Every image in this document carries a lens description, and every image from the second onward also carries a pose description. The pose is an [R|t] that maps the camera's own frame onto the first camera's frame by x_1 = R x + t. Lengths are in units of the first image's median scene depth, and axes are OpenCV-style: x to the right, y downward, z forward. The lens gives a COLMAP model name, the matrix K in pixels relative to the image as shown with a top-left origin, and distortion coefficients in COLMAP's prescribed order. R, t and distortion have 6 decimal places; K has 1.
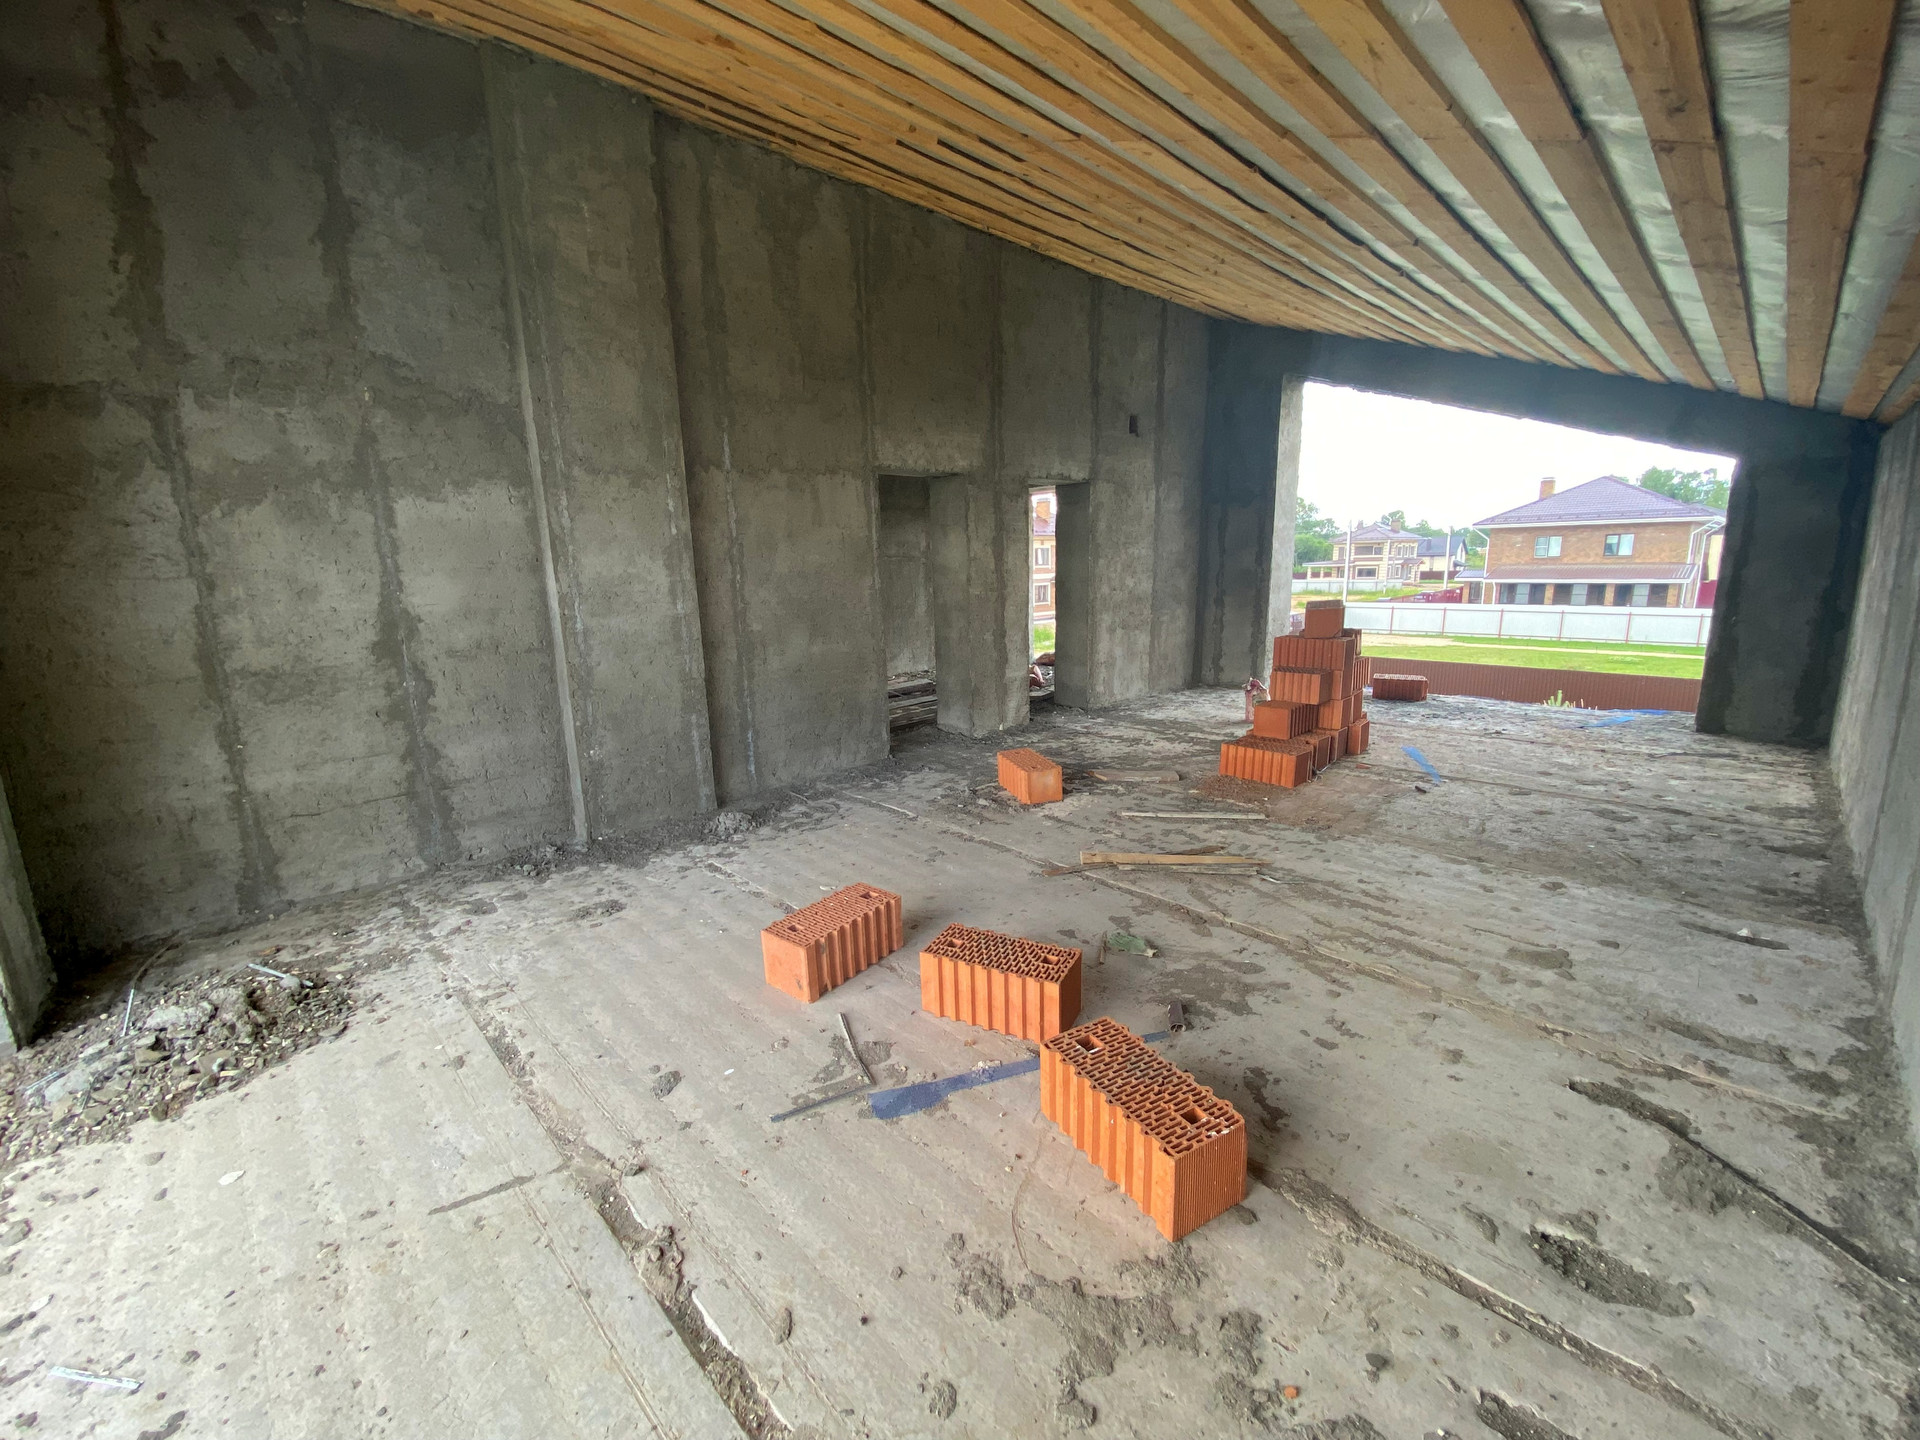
lens RADIAL K [[777.3, 0, 926.4], [0, 777.3, 742.0], [0, 0, 1]] dist [-0.006302, -0.006805]
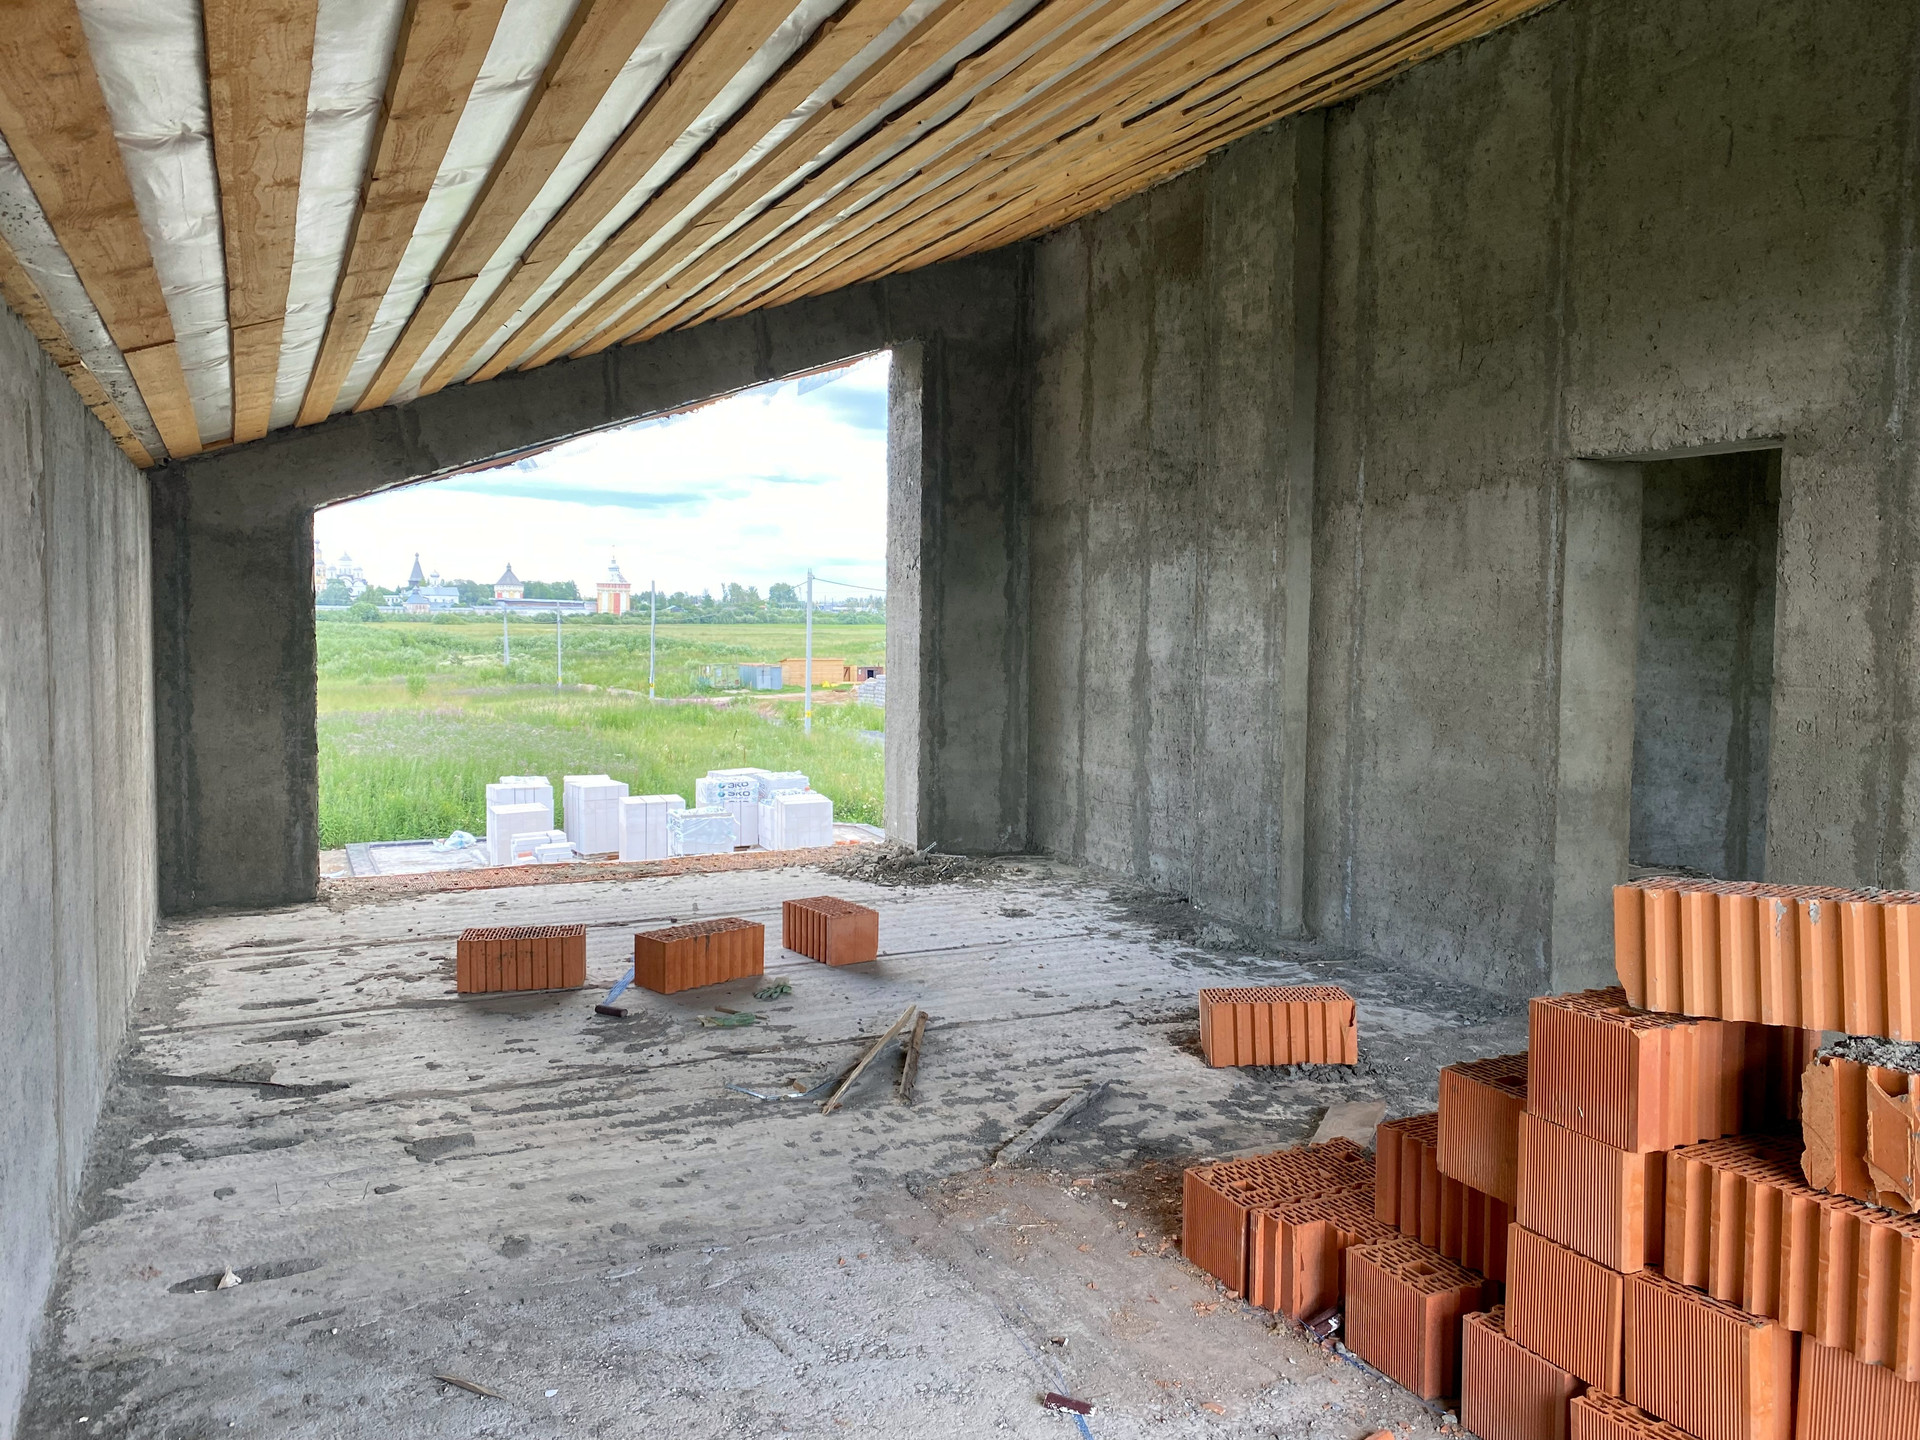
lens RADIAL K [[1455.7, 0, 951.7], [0, 1455.7, 697.8], [0, 0, 1]] dist [0.031908, -0.050691]
pose [[-0.302749, 0.078664, -0.949818, 1.368855], [-0.214772, 0.965323, 0.148406, -0.332576], [0.928556, 0.248924, -0.275356, 1.210741]]
